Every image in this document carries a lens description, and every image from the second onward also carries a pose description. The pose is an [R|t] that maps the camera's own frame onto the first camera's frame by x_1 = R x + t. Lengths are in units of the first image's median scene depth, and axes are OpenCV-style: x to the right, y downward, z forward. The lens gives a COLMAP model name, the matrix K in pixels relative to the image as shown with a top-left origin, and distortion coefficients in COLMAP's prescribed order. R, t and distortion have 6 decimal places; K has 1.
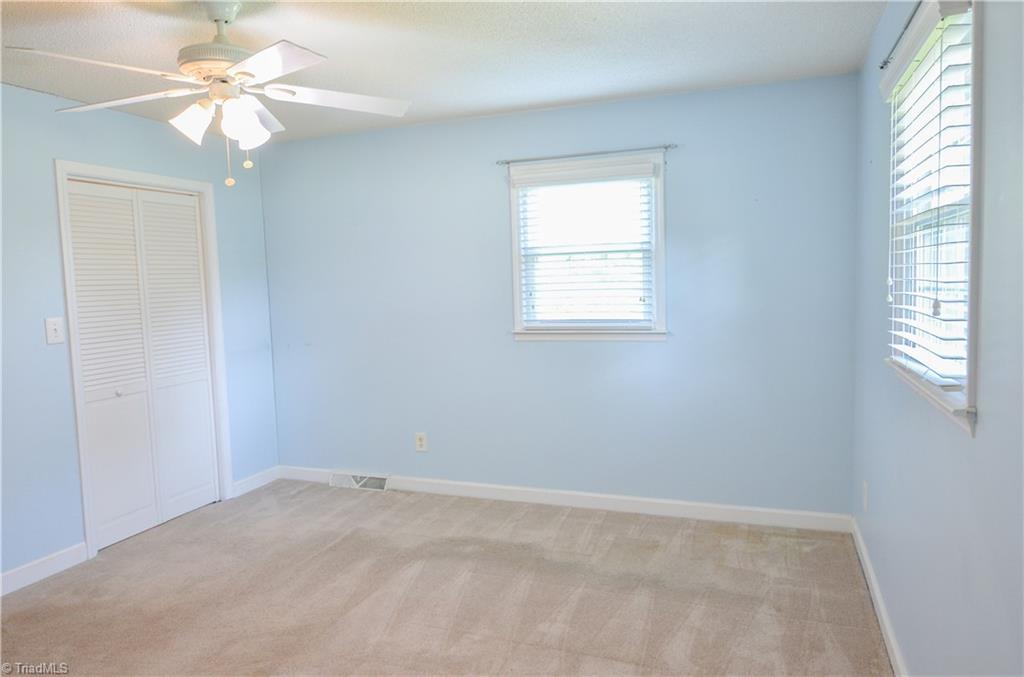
lens RADIAL K [[695.5, 0, 509.6], [0, 695.5, 336.8], [0, 0, 1]] dist [-0.012472, -0.003704]
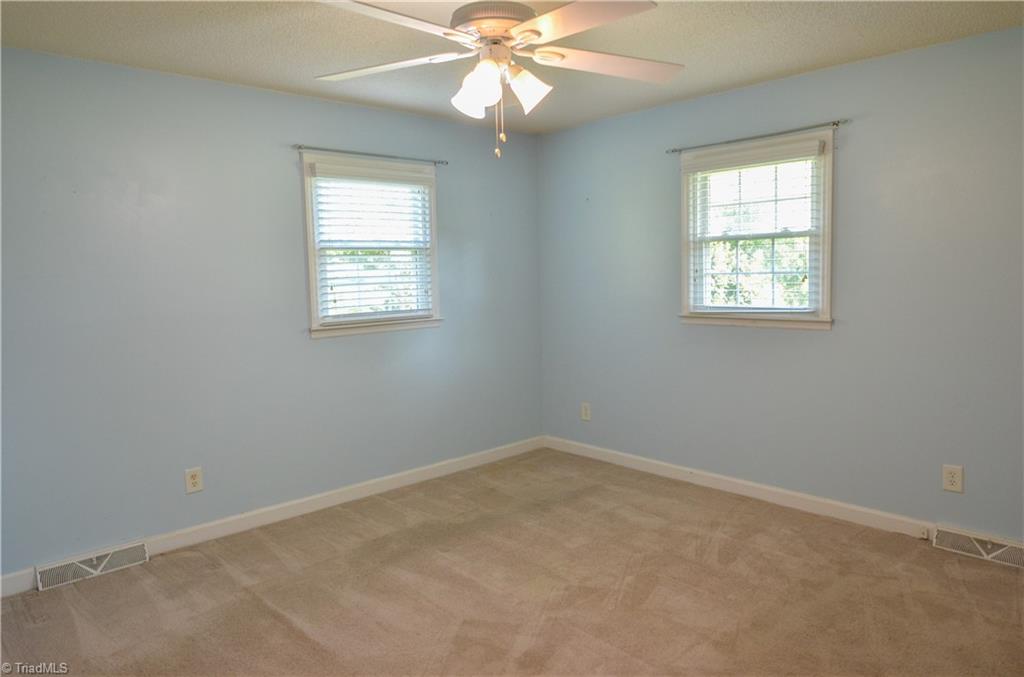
lens RADIAL K [[695.5, 0, 512.3], [0, 695.5, 339.7], [0, 0, 1]] dist [-0.012472, -0.003704]
pose [[0.421520, -0.069444, 0.904156, -0.752631], [0.093423, 0.995084, 0.032874, 0.001301], [-0.901994, 0.070612, 0.425935, 0.369203]]
